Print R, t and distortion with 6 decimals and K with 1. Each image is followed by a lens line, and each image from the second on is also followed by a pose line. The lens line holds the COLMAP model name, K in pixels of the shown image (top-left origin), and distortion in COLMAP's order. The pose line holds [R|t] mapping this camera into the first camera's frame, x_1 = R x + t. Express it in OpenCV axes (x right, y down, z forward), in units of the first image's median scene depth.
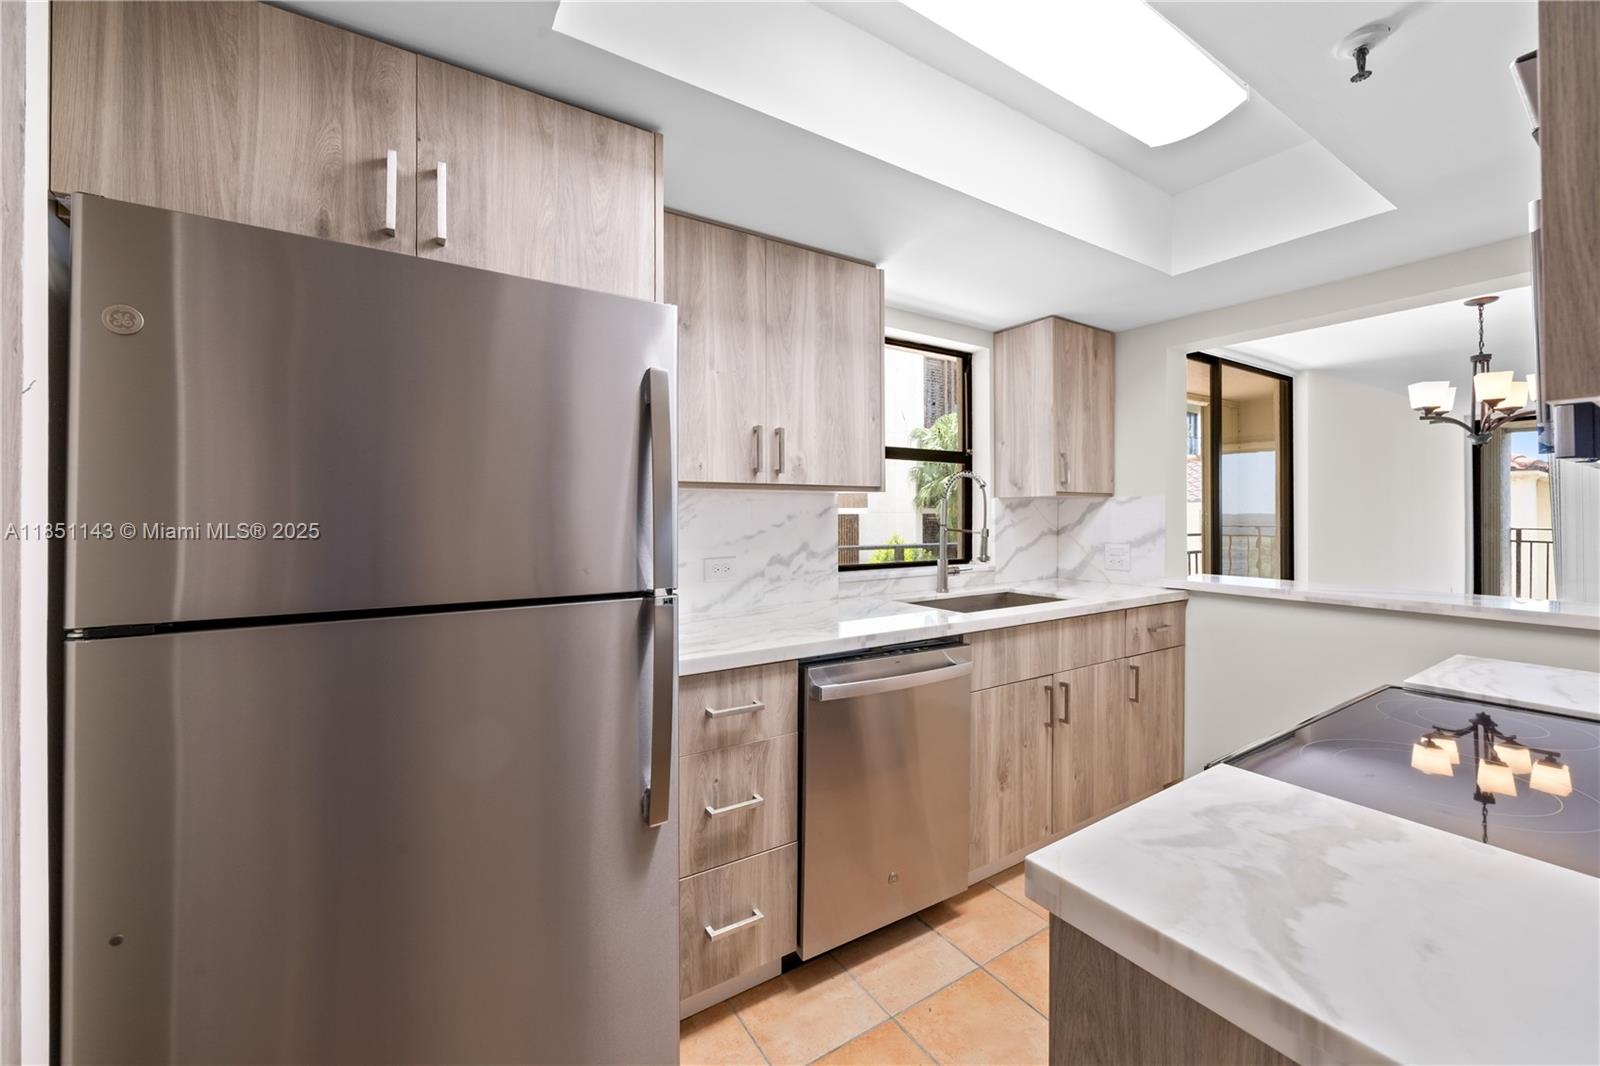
lens RADIAL K [[624.3, 0, 803.2], [0, 624.3, 512.0], [0, 0, 1]] dist [-0.000286, -0.000054]
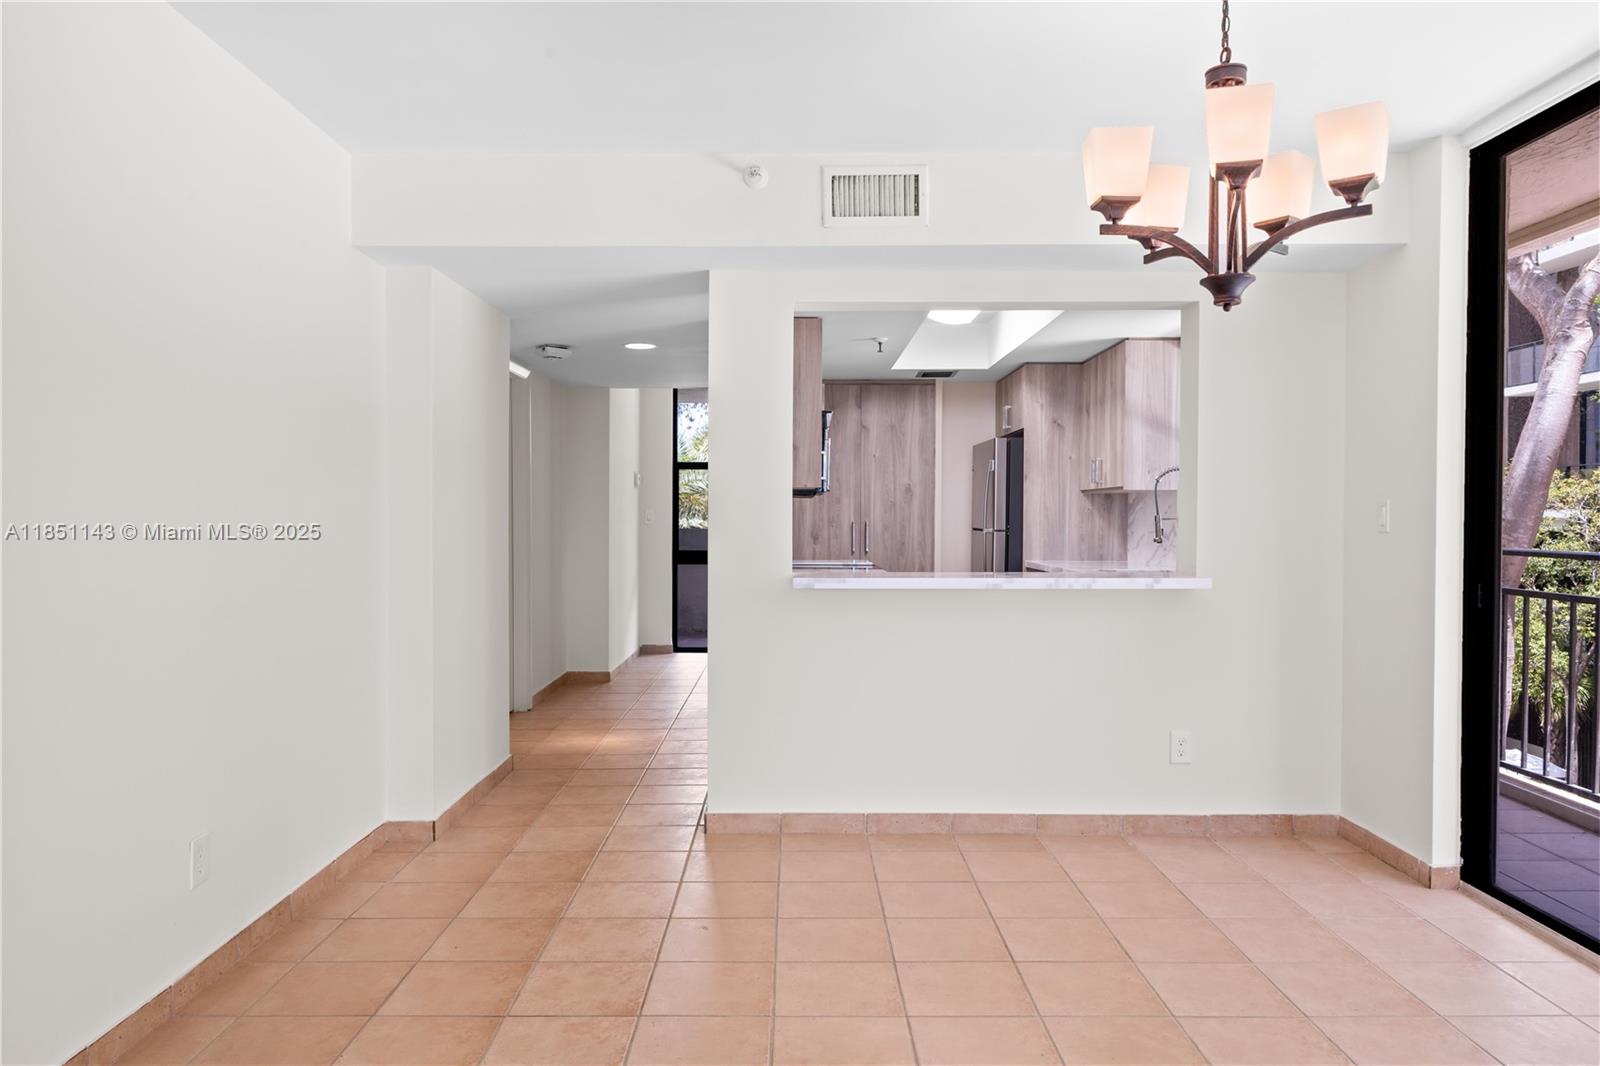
lens RADIAL K [[1107.5, 0, 791.8], [0, 1107.5, 535.4], [0, 0, 1]] dist [-0.005797, -0.001274]
pose [[-0.544546, 0.013360, -0.838624, 2.634178], [-0.001609, 0.999855, 0.016973, 0.032167], [0.838729, 0.010592, -0.544446, 1.678272]]
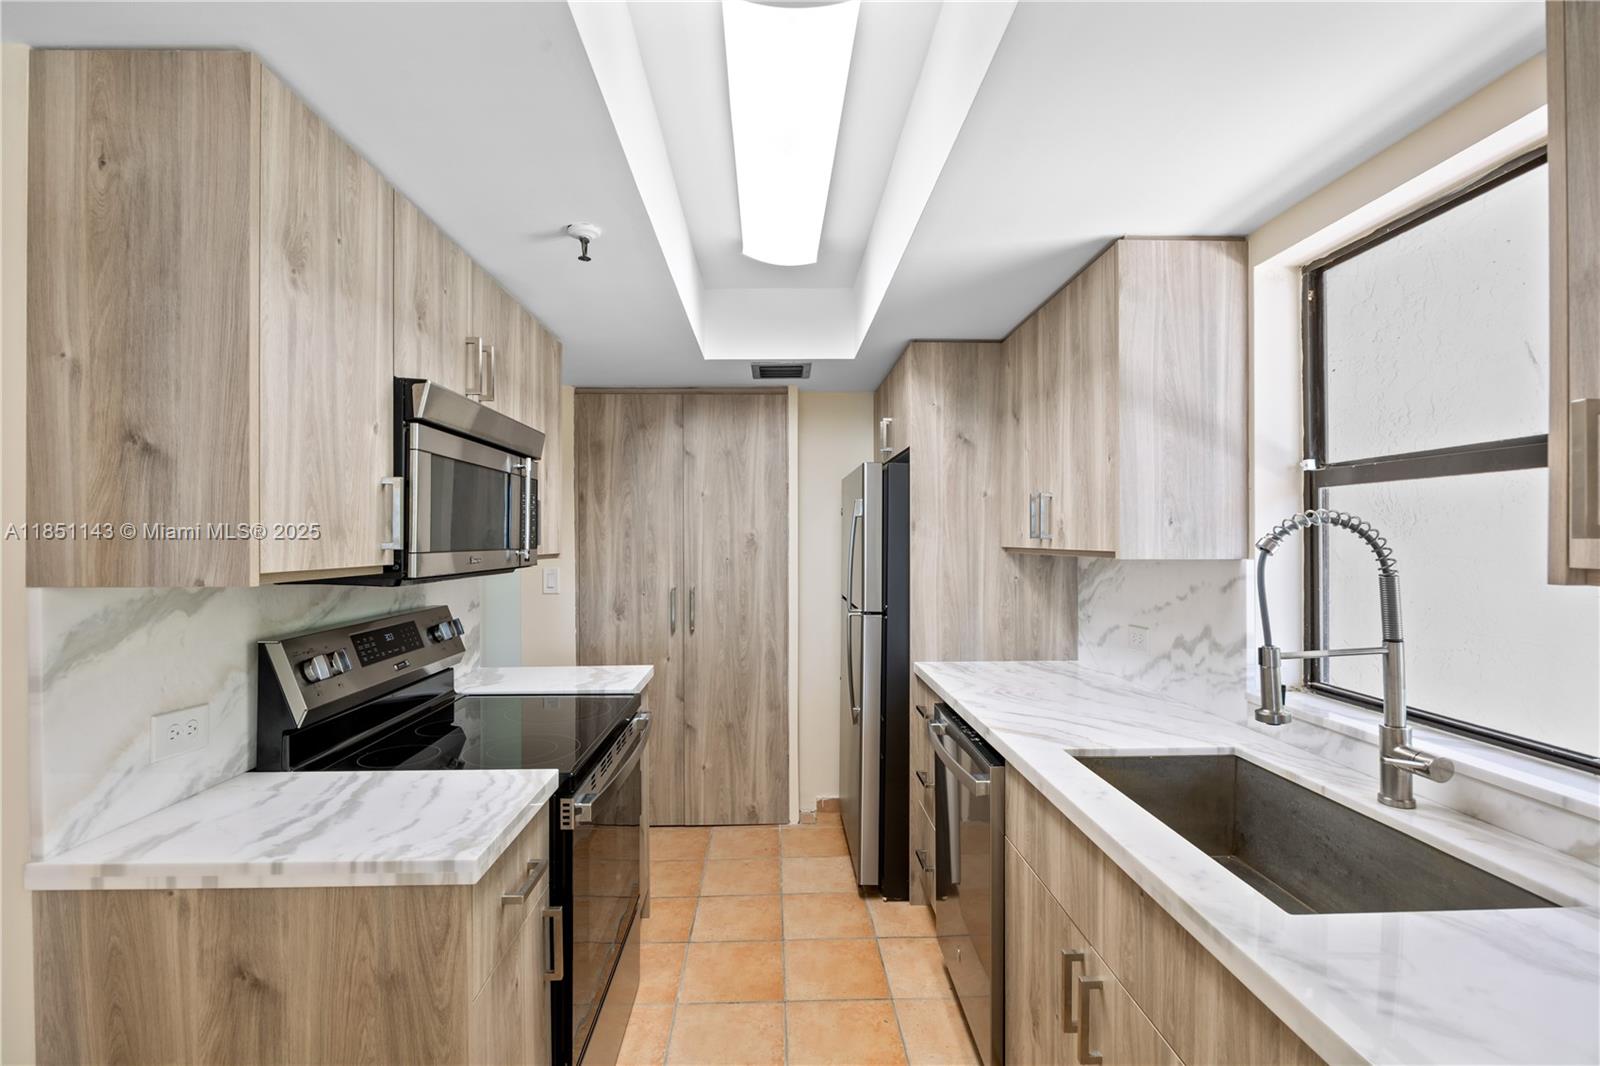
lens RADIAL K [[714.5, 0, 793.2], [0, 714.5, 541.7], [0, 0, 1]] dist [-0.010004, 0.000169]
pose [[-0.519006, 0.007900, -0.854734, 0.944804], [0.006179, 0.999966, 0.005490, -0.054846], [0.854748, -0.002432, -0.519037, 1.040833]]
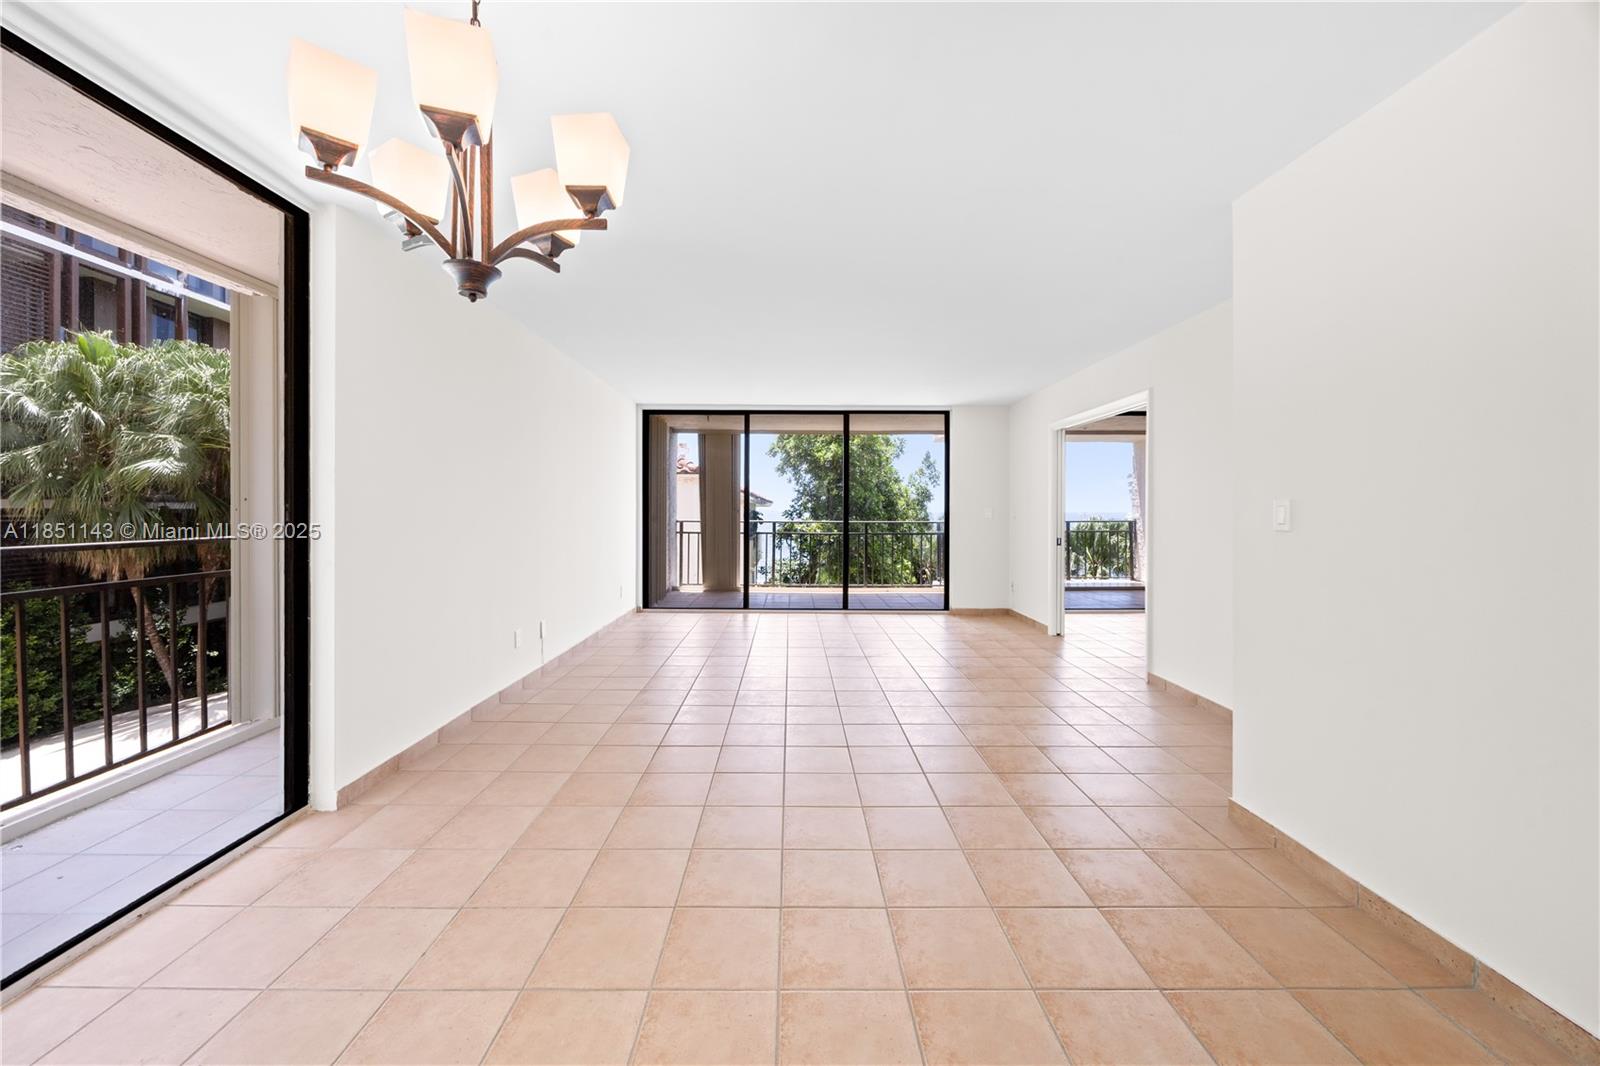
lens RADIAL K [[620.5, 0, 794.0], [0, 620.5, 511.3], [0, 0, 1]] dist [-0.001311, -0.000627]
pose [[0.540451, 0.001776, 0.841374, 1.280089], [-0.003242, 0.999995, -0.000029, 0.032742], [-0.841369, -0.002712, 0.540454, 0.929033]]
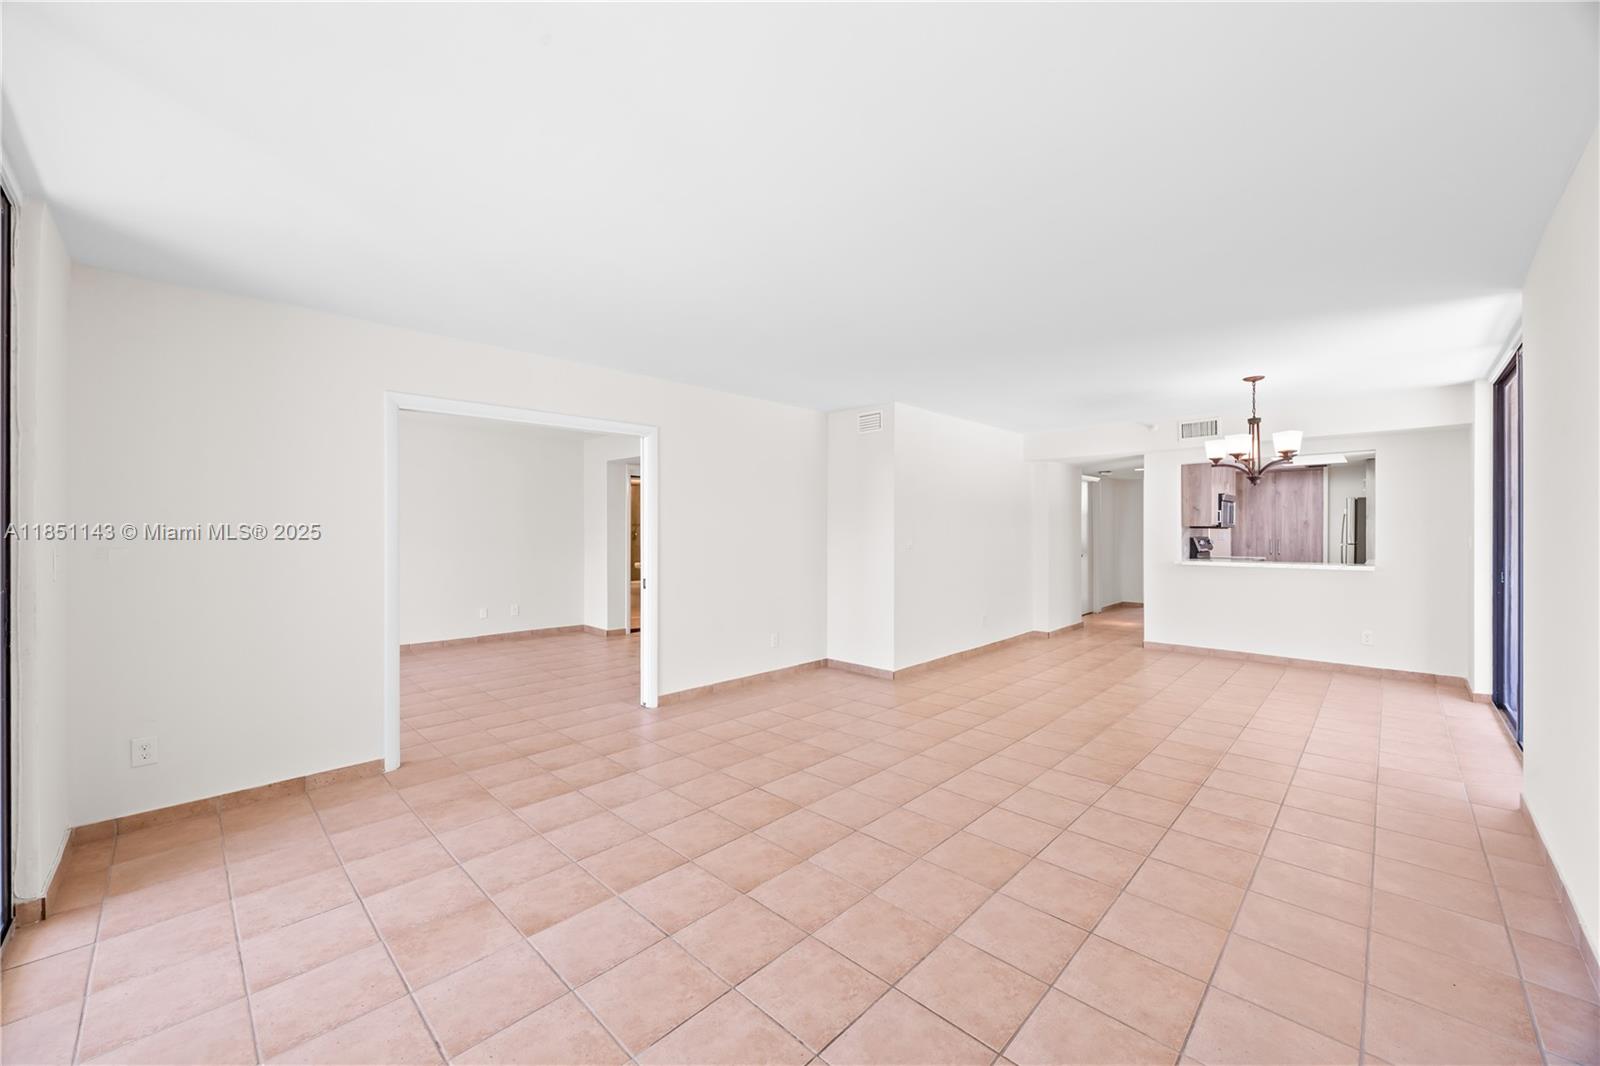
lens RADIAL K [[614.9, 0, 791.1], [0, 614.9, 529.9], [0, 0, 1]] dist [-0.001322, -0.000028]
pose [[-0.975590, 0.002532, -0.219587, 3.463912], [0.002166, 0.999996, 0.001906, -0.019171], [0.219591, 0.001384, -0.975591, 3.052578]]
